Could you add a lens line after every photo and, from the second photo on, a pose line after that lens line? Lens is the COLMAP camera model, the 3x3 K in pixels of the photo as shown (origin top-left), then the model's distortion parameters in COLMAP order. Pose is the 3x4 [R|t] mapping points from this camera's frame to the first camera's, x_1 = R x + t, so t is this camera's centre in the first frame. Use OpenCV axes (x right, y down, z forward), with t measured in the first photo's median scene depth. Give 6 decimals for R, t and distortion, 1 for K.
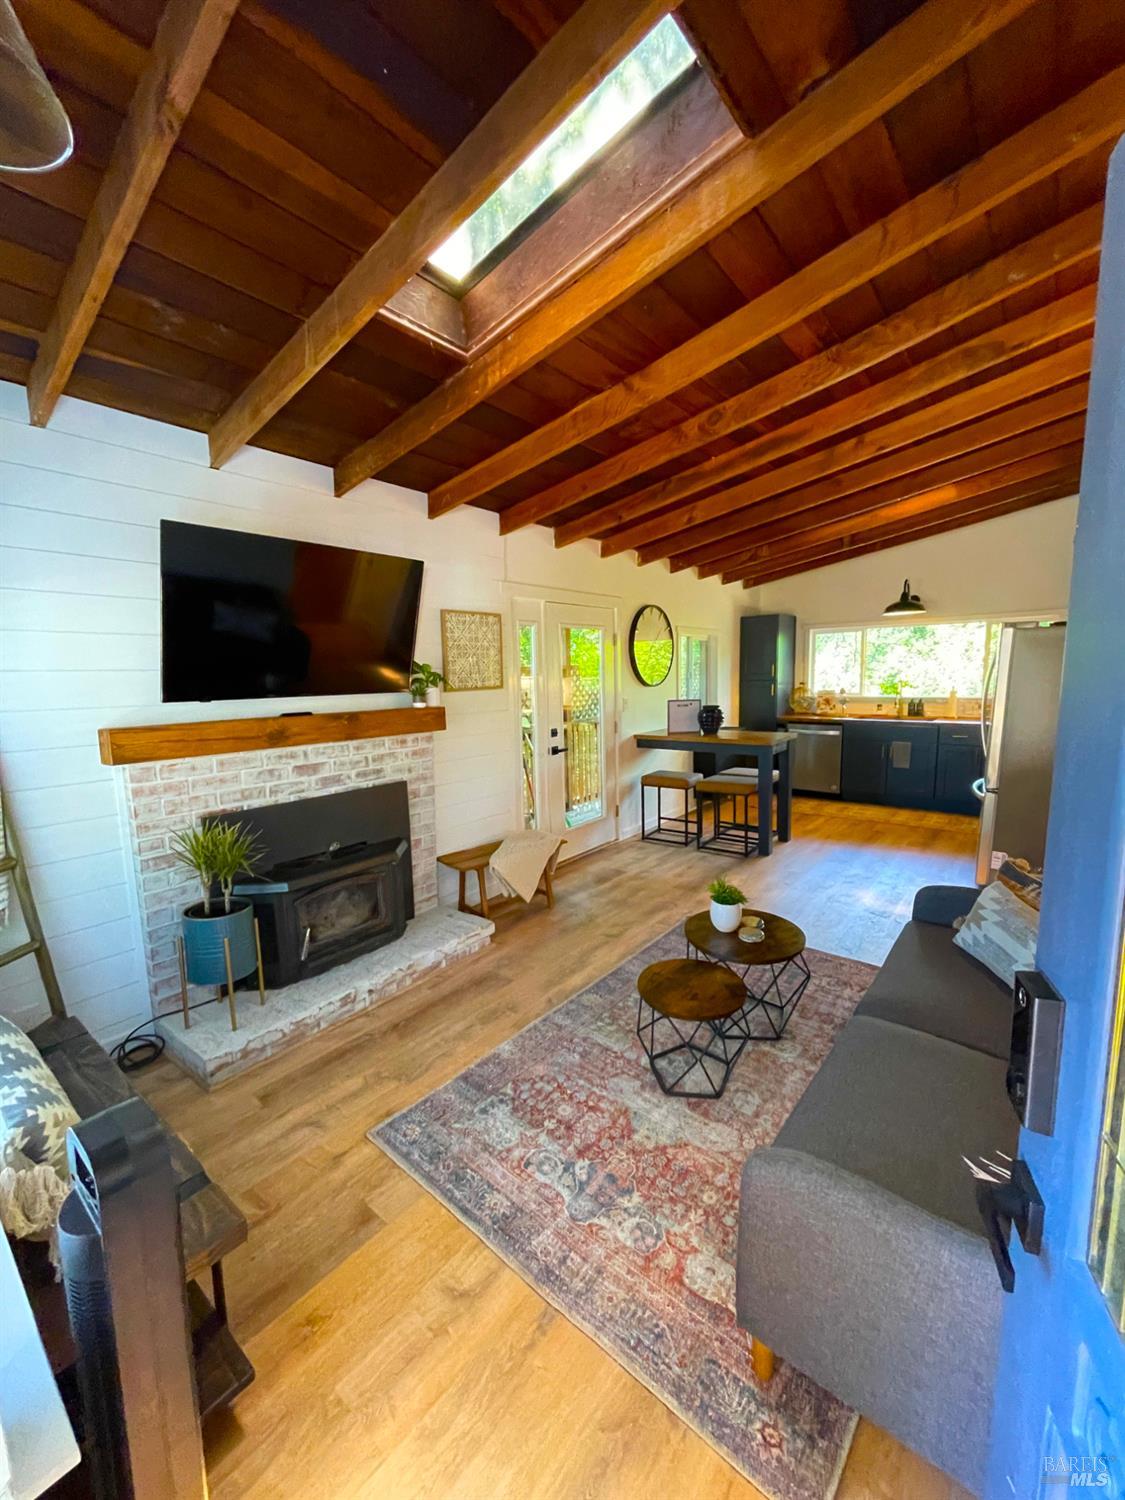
lens RADIAL K [[609.8, 0, 559.8], [0, 609.8, 755.1], [0, 0, 1]] dist [-0.003111, 0.000495]
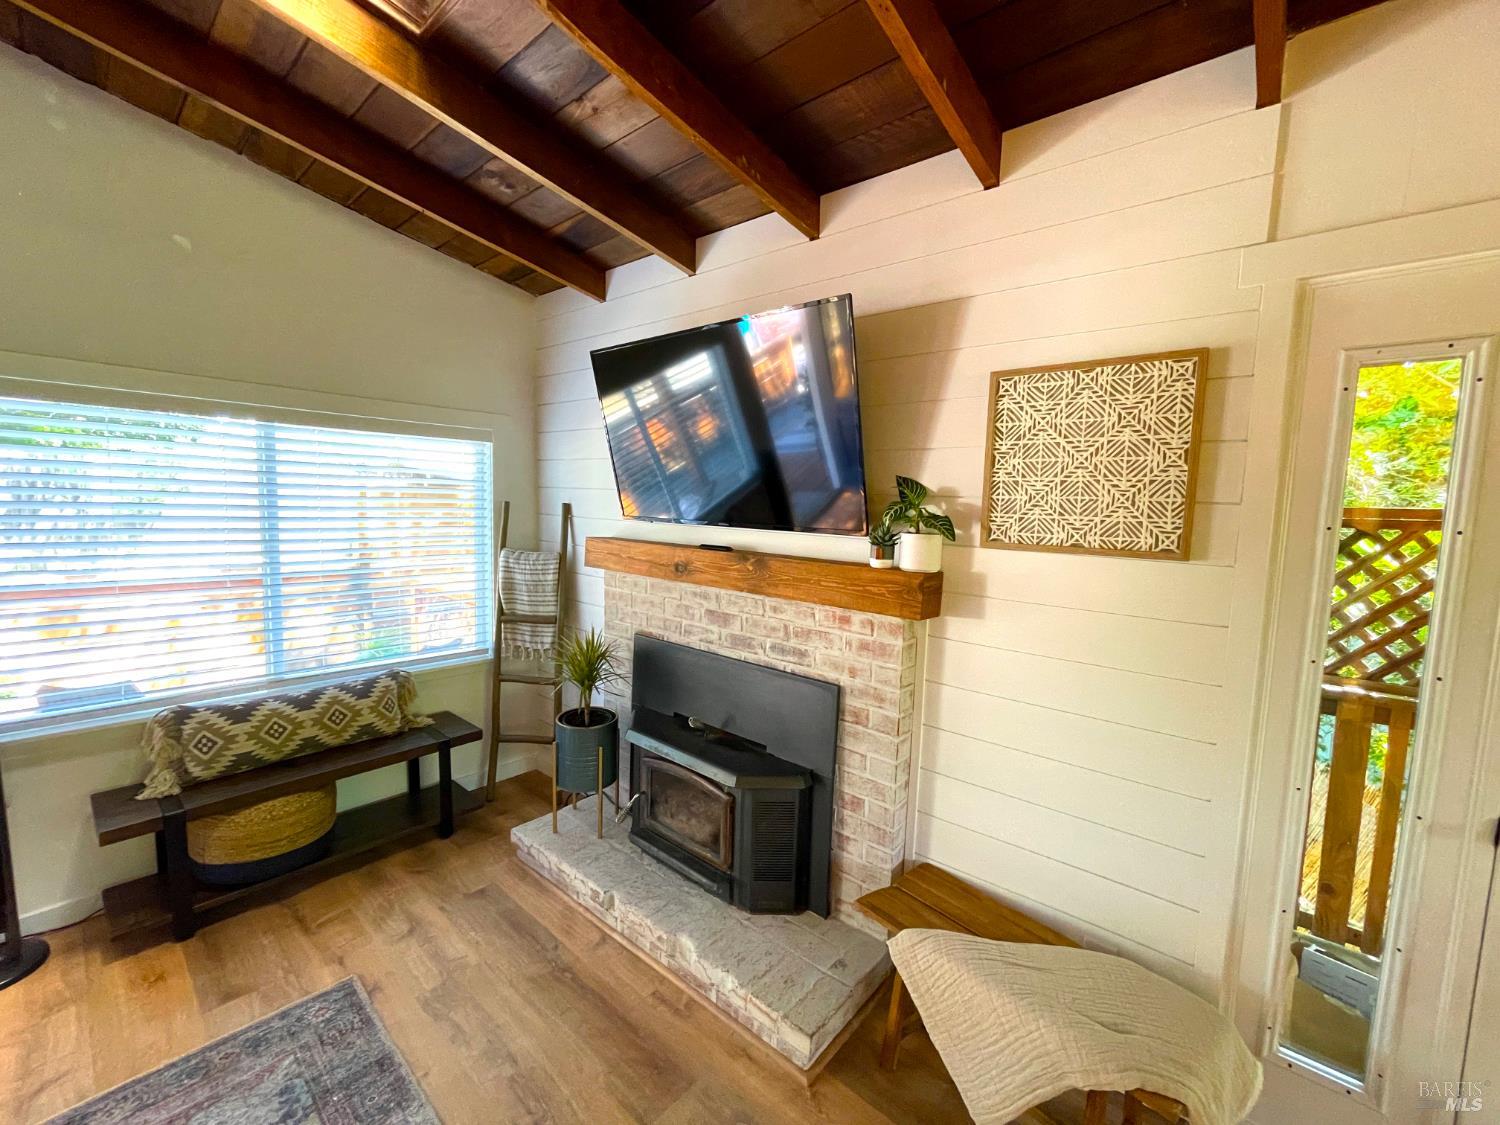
lens RADIAL K [[609.8, 0, 749.7], [0, 609.8, 558.3], [0, 0, 1]] dist [-0.003111, 0.000495]
pose [[-0.030864, 0.114080, -0.992992, 0.351695], [-0.165321, 0.979199, 0.117633, -0.147739], [0.985757, 0.167793, -0.011362, 1.010150]]
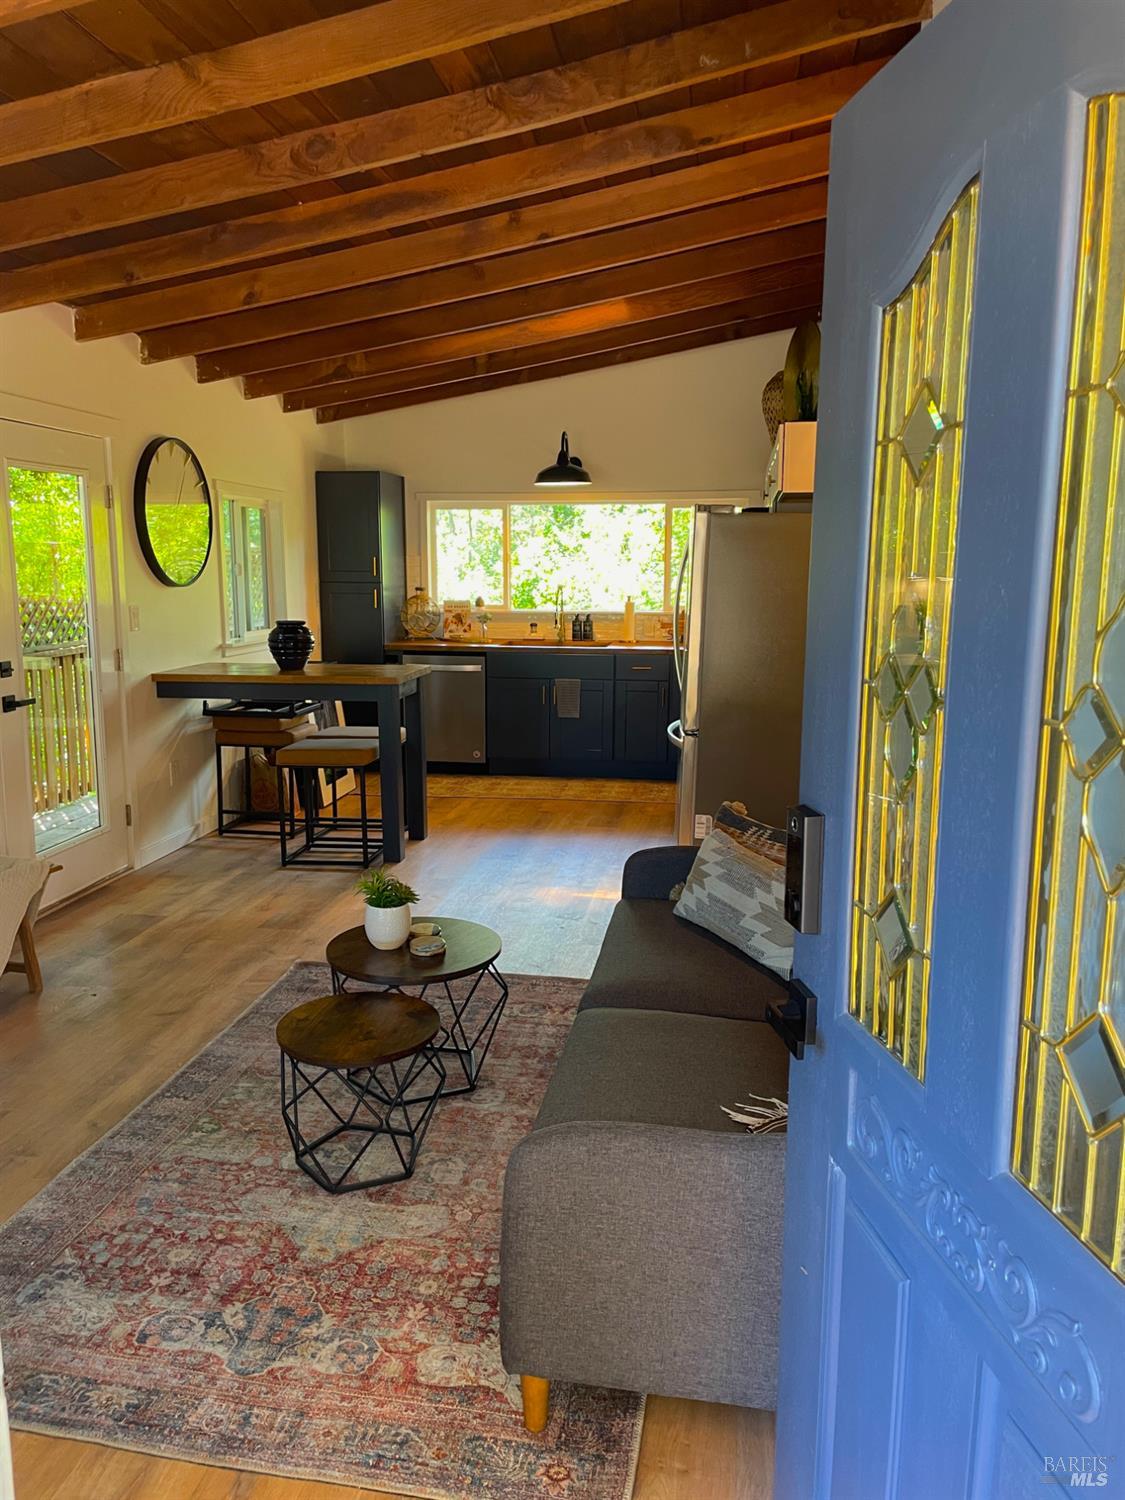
lens RADIAL K [[1132.2, 0, 561.6], [0, 1132.2, 746.9], [0, 0, 1]] dist [0.060799, -0.063472]
pose [[0.862712, -0.053592, 0.502847, -0.149287], [0.045403, 0.998561, 0.028527, 0.036391], [-0.503653, -0.001780, 0.863904, -0.136744]]
